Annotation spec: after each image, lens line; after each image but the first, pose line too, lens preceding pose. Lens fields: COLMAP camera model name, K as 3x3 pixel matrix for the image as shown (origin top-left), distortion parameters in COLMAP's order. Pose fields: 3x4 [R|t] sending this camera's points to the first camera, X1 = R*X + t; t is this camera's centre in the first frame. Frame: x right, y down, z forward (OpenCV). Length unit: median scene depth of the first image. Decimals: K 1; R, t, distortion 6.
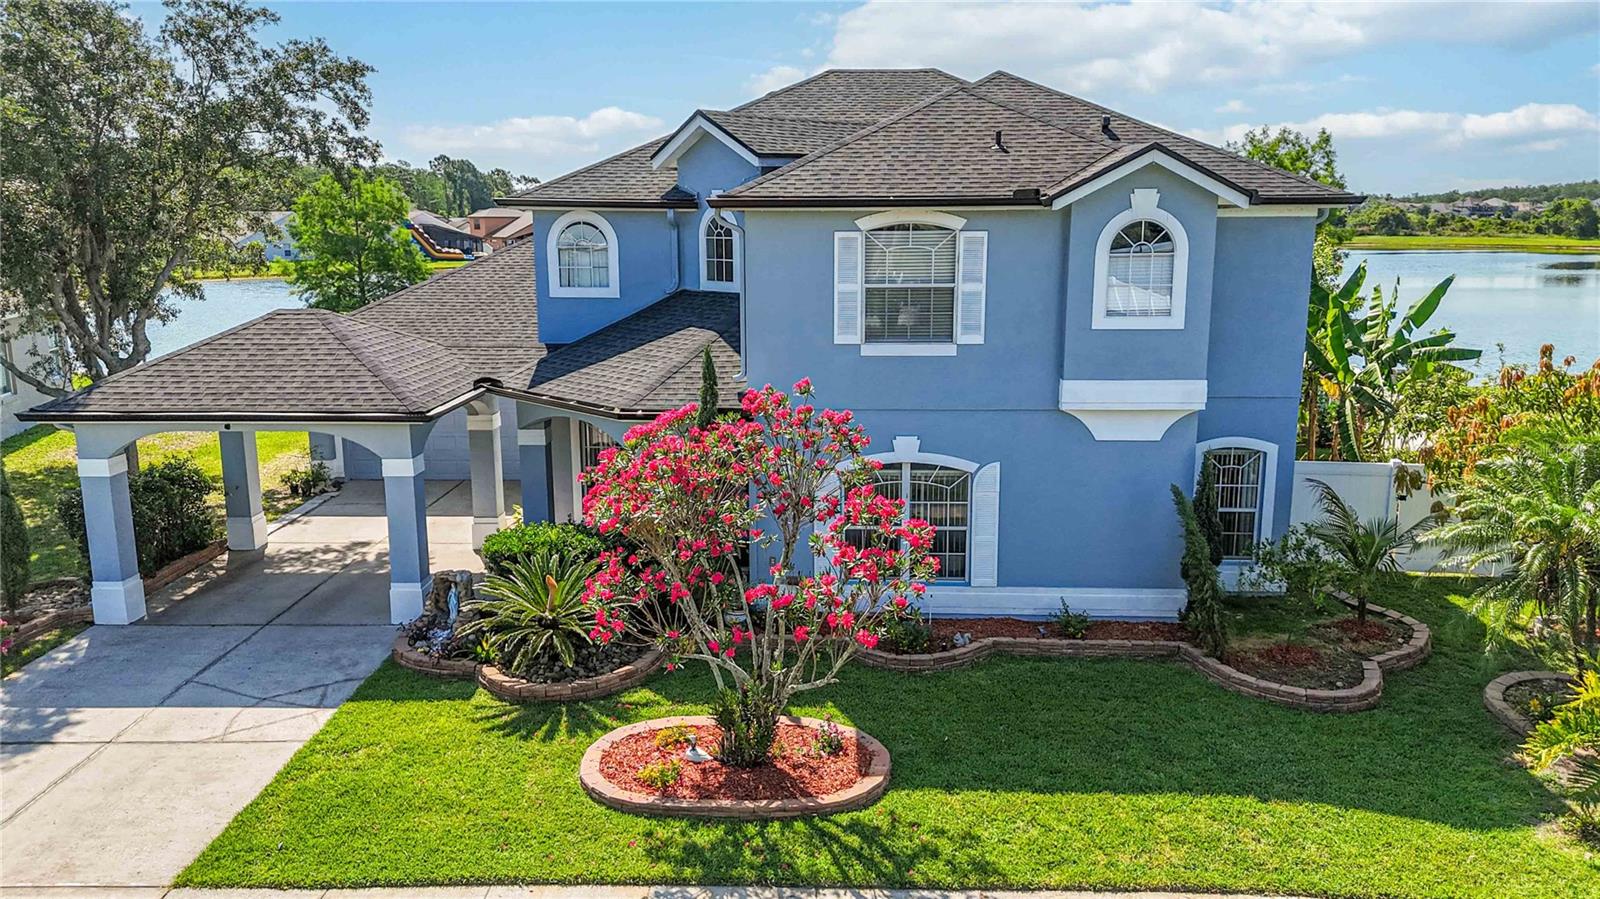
lens RADIAL K [[1175.5, 0, 799.0], [0, 1175.5, 469.3], [0, 0, 1]] dist [0.063564, -0.056748]
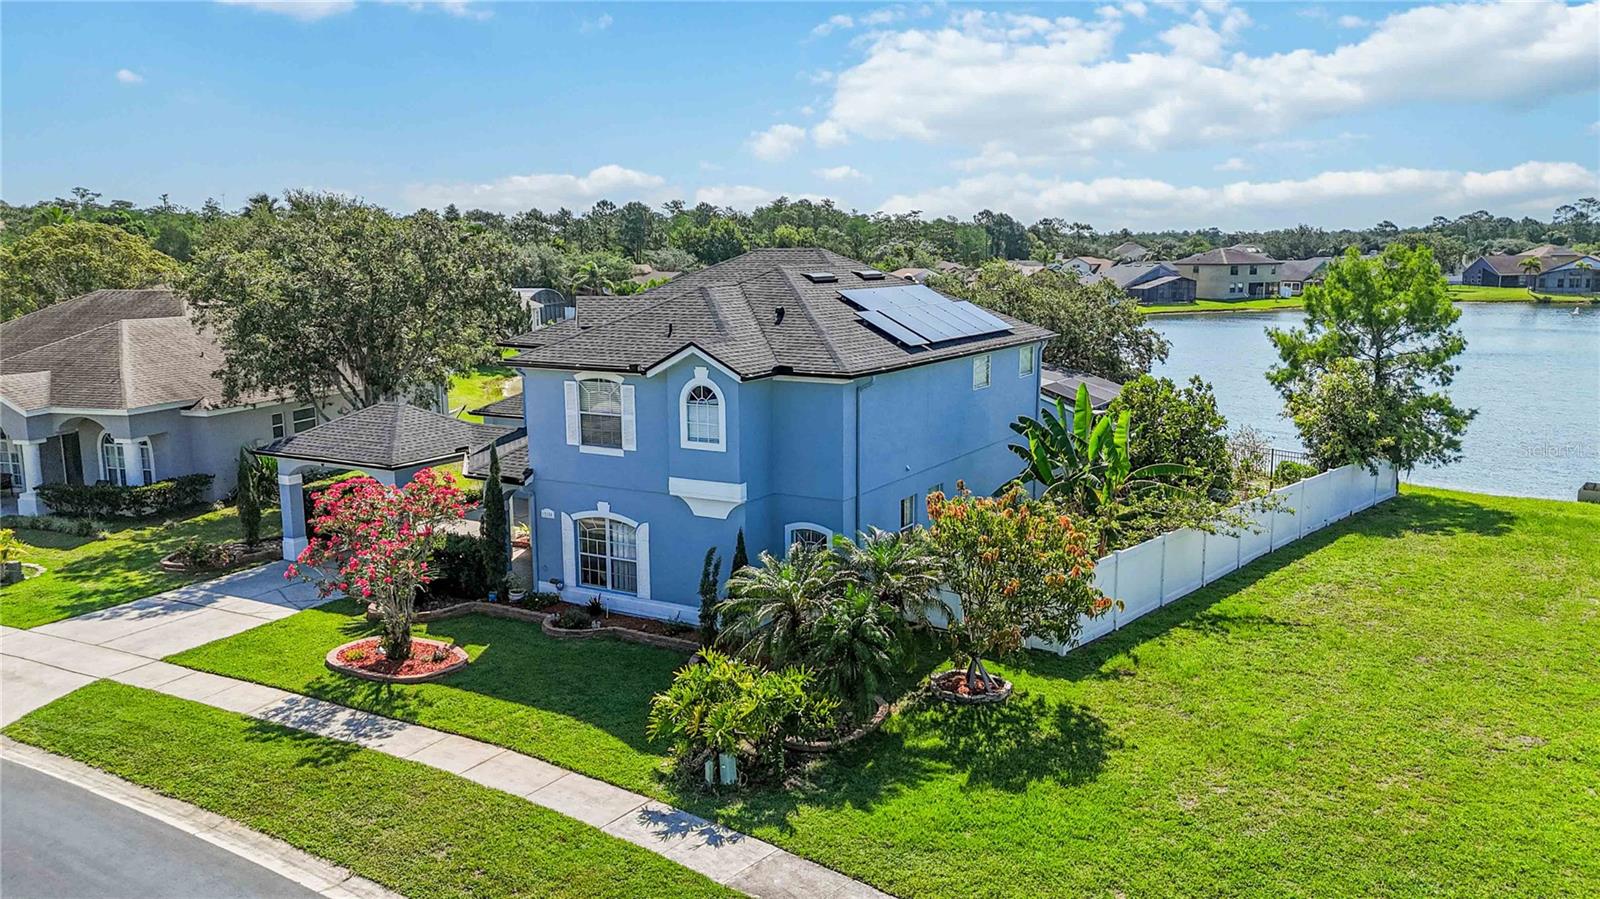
lens RADIAL K [[1175.5, 0, 793.7], [0, 1175.5, 436.5], [0, 0, 1]] dist [0.063564, -0.056748]
pose [[0.879247, 0.067600, -0.471546, 1.153833], [-0.094094, 0.995023, -0.032802, -0.094583], [0.466982, 0.073211, 0.881231, -0.373343]]
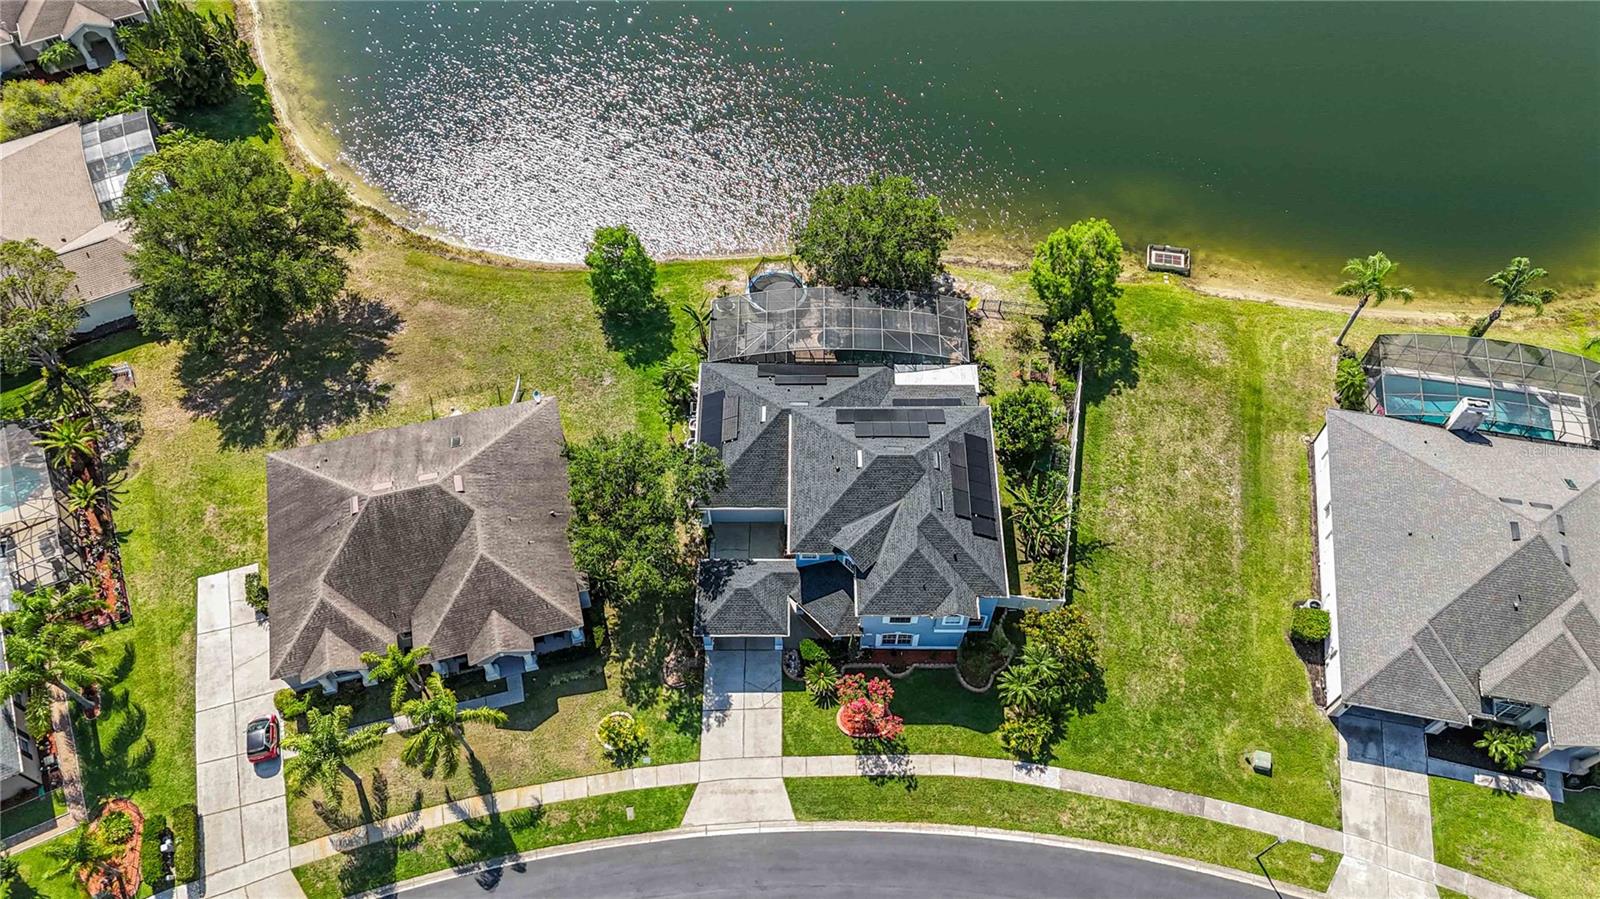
lens RADIAL K [[1175.5, 0, 774.9], [0, 1175.5, 440.4], [0, 0, 1]] dist [0.063564, -0.056748]
pose [[0.999417, -0.033346, 0.007352, -0.376249], [0.017657, 0.688950, 0.724593, -3.744130], [-0.029228, -0.724041, 0.689137, -1.489357]]
